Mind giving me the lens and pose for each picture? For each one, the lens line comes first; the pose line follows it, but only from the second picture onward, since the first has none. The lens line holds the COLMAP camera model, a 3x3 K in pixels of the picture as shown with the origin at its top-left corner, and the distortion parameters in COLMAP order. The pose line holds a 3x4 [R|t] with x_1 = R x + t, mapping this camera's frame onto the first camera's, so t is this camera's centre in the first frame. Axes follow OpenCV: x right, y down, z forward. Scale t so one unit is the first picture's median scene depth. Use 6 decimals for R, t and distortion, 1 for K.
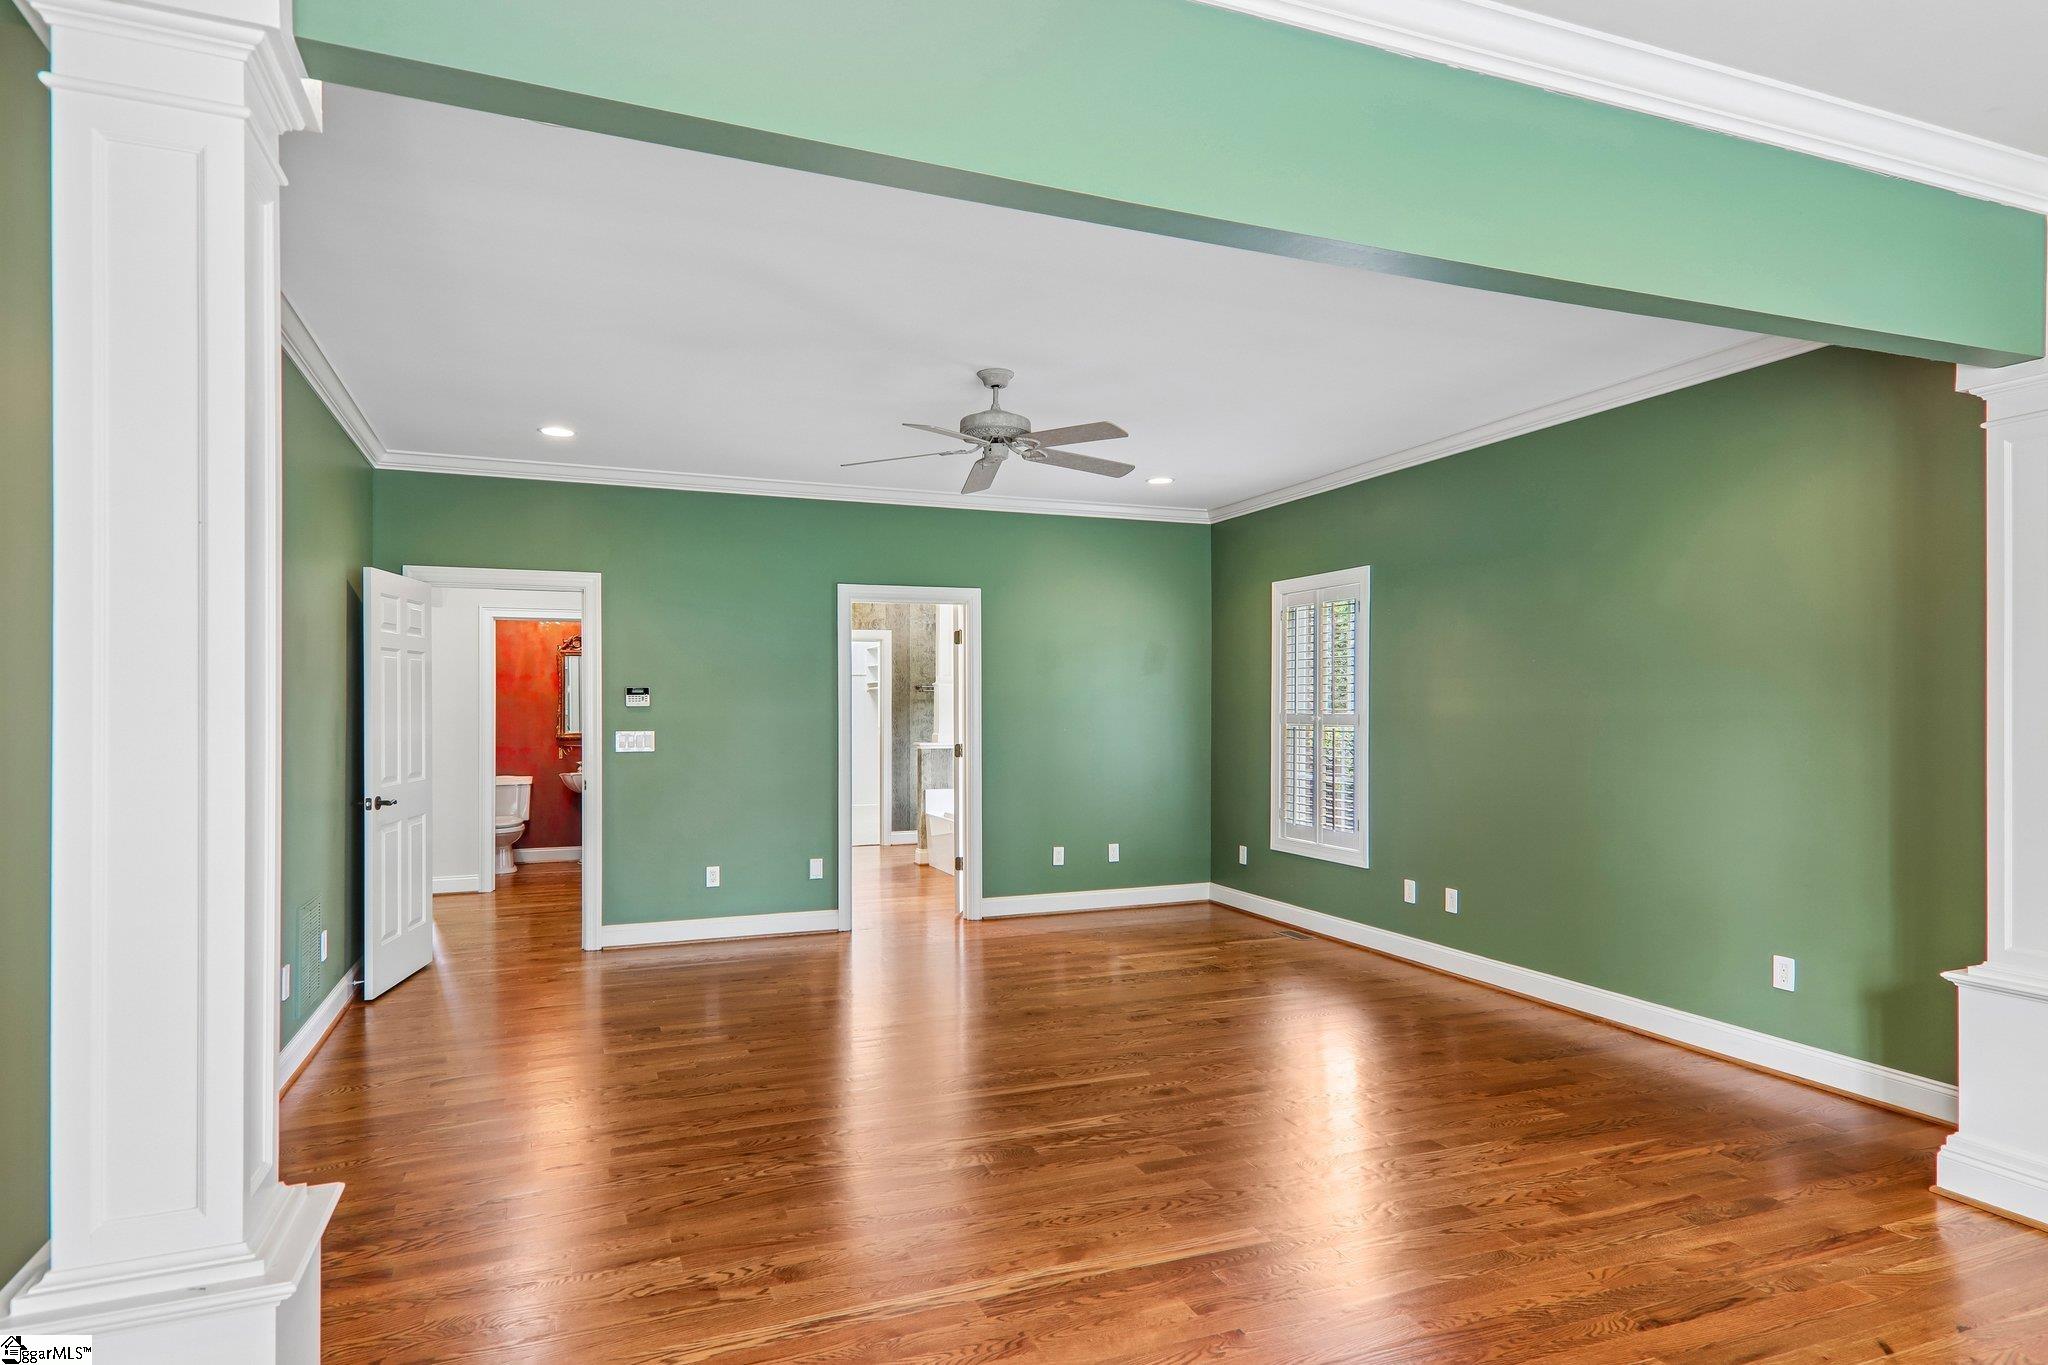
lens RADIAL K [[1145.4, 0, 1025.6], [0, 1145.4, 700.2], [0, 0, 1]] dist [0.032196, -0.023027]
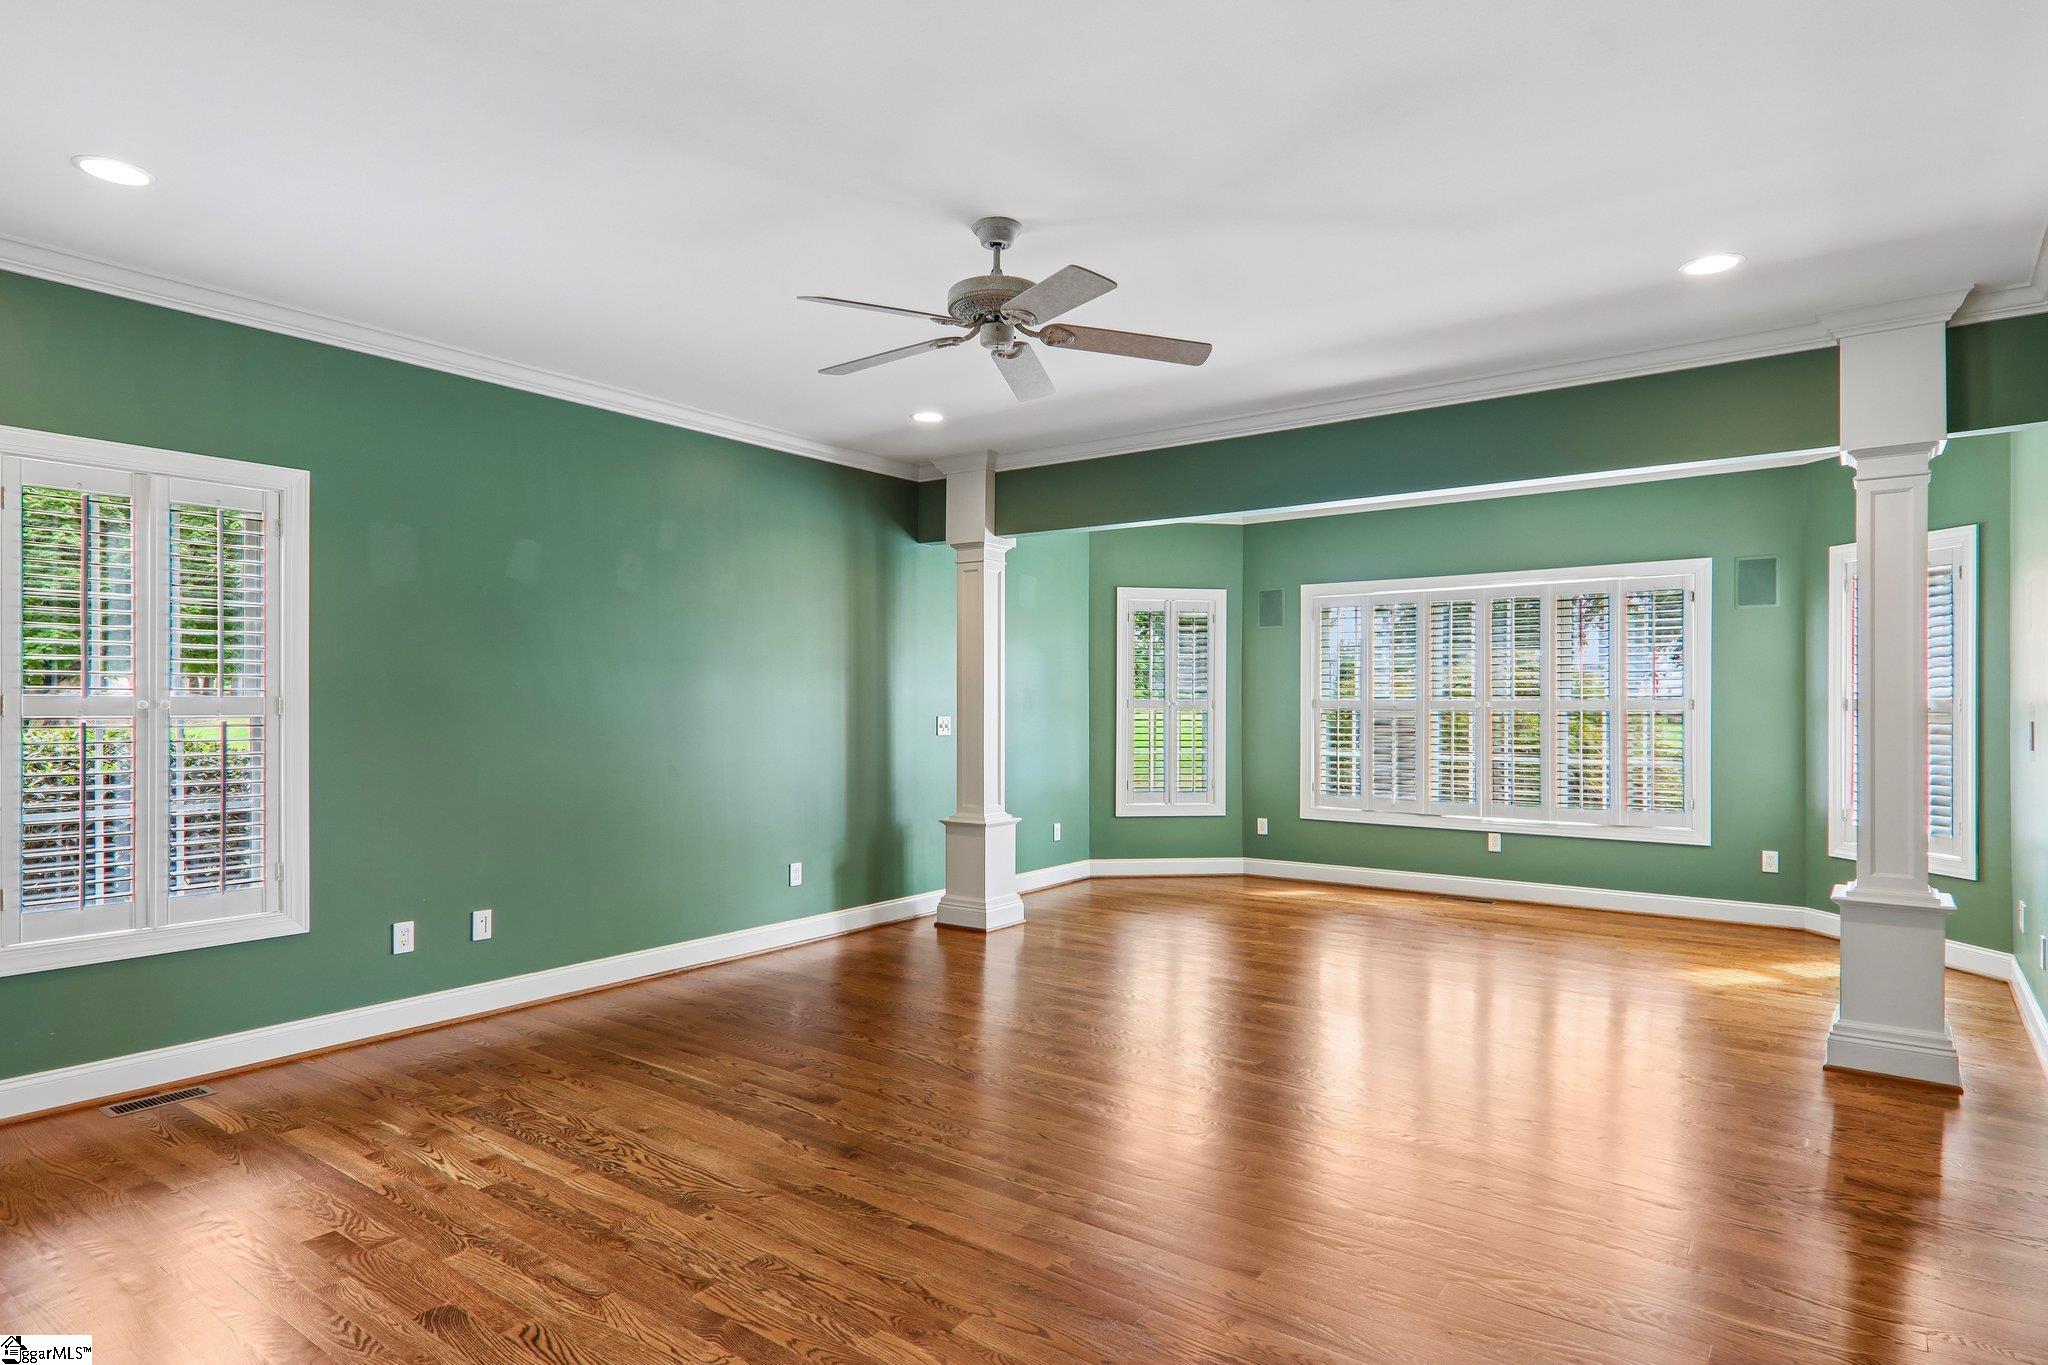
lens RADIAL K [[1145.4, 0, 1025.6], [0, 1145.4, 700.2], [0, 0, 1]] dist [0.032196, -0.023027]
pose [[-0.519284, -0.000807, 0.854602, -0.581214], [-0.007091, 0.999969, -0.003364, 0.016376], [-0.854573, -0.007807, -0.519273, 1.207364]]
